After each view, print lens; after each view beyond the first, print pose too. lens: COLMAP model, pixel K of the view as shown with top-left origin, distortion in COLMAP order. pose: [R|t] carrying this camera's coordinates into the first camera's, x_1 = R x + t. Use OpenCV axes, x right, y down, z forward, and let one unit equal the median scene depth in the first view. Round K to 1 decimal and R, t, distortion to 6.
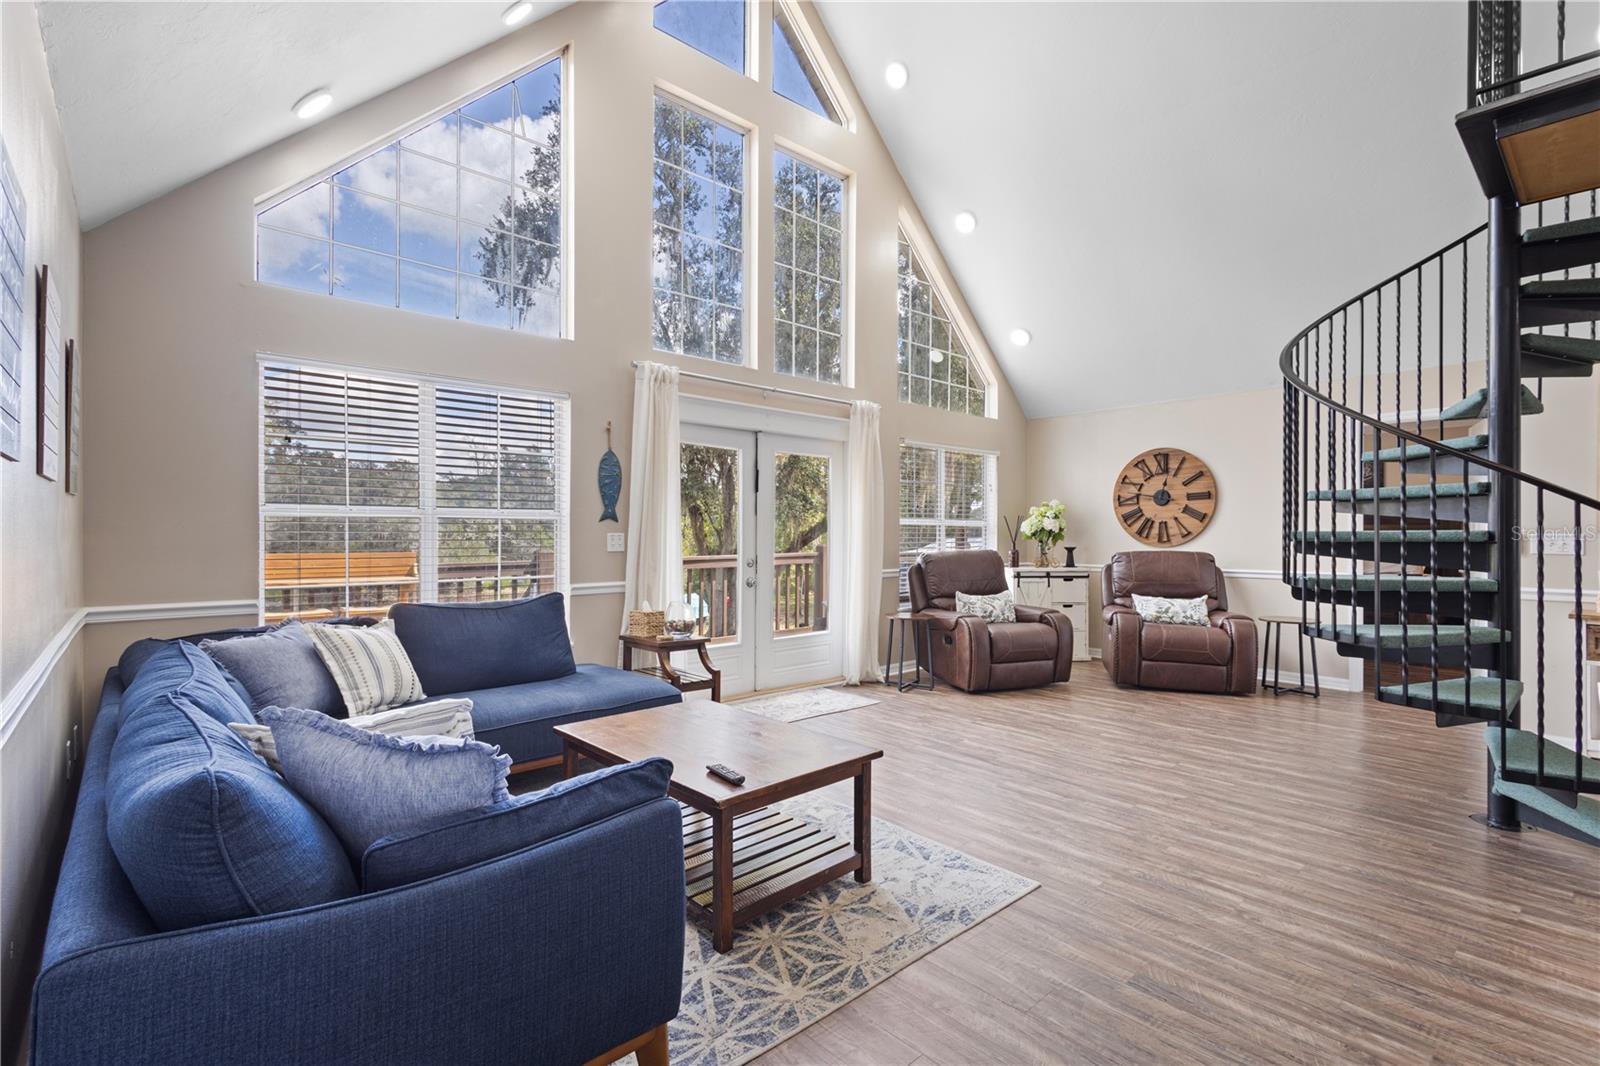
lens RADIAL K [[735.7, 0, 790.6], [0, 735.7, 534.8], [0, 0, 1]] dist [0.011967, -0.003720]
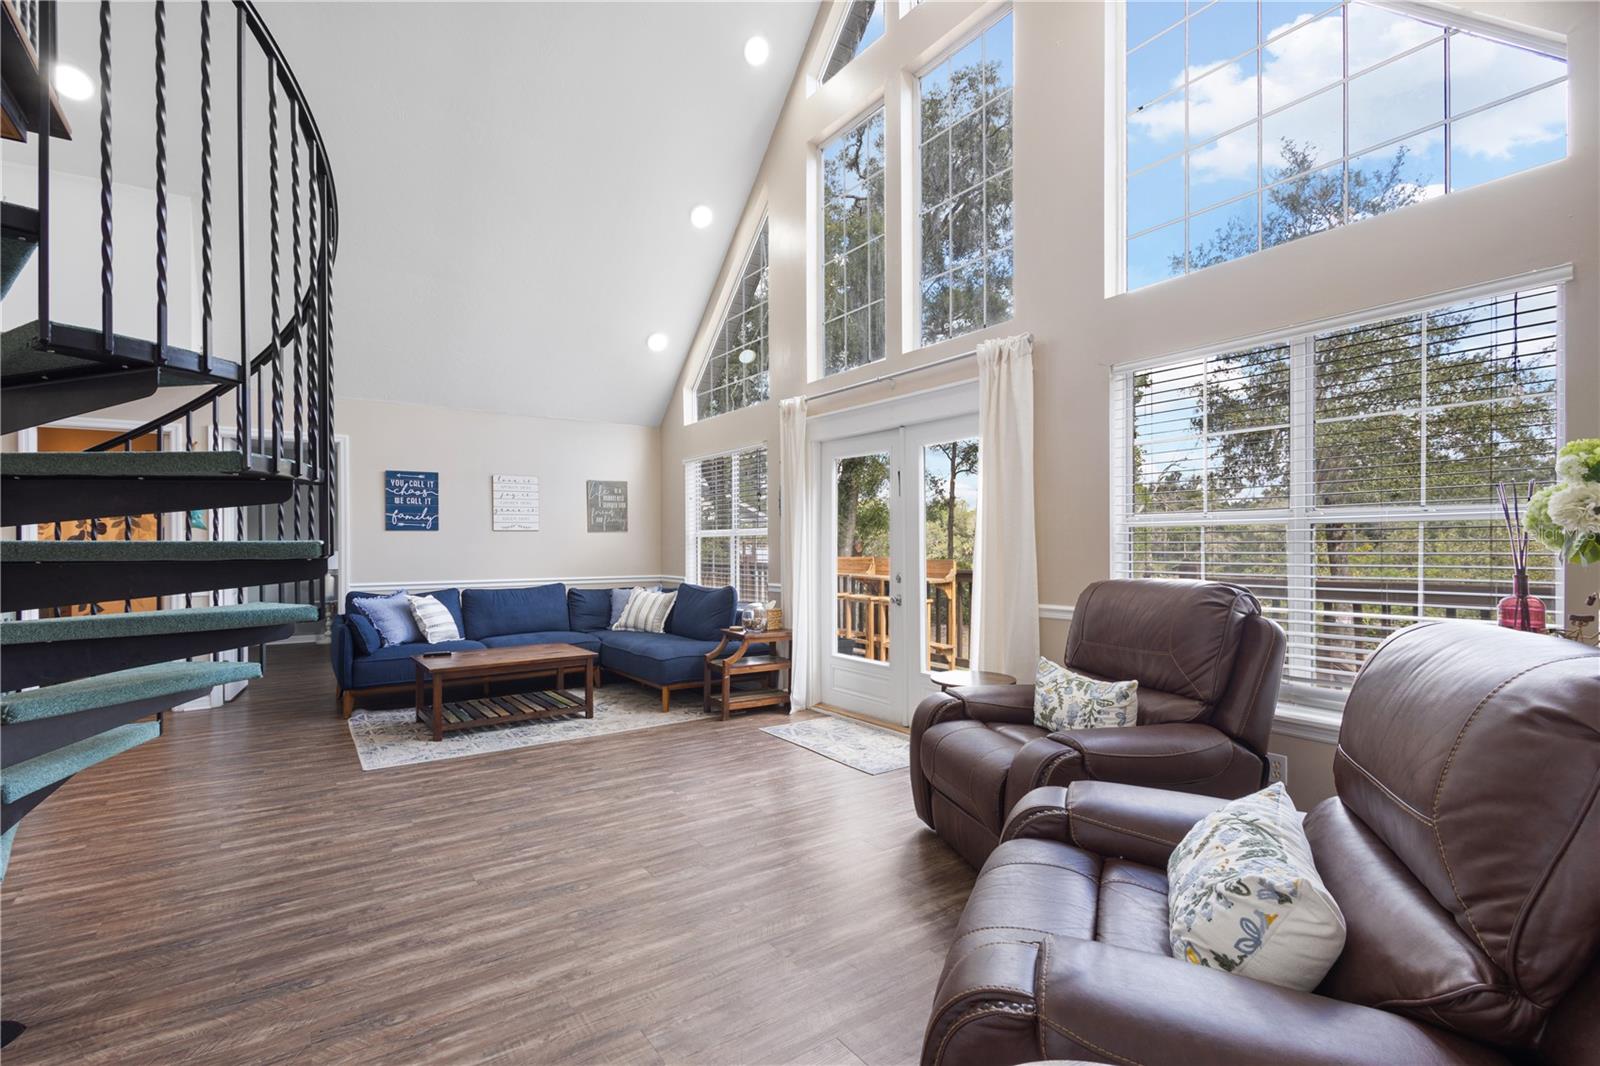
lens RADIAL K [[735.7, 0, 788.7], [0, 735.7, 543.9], [0, 0, 1]] dist [0.011967, -0.003720]
pose [[-0.127700, -0.002250, -0.991810, 1.528265], [0.001756, 0.999995, -0.002494, 0.000241], [0.991811, -0.002060, -0.127695, 1.801550]]
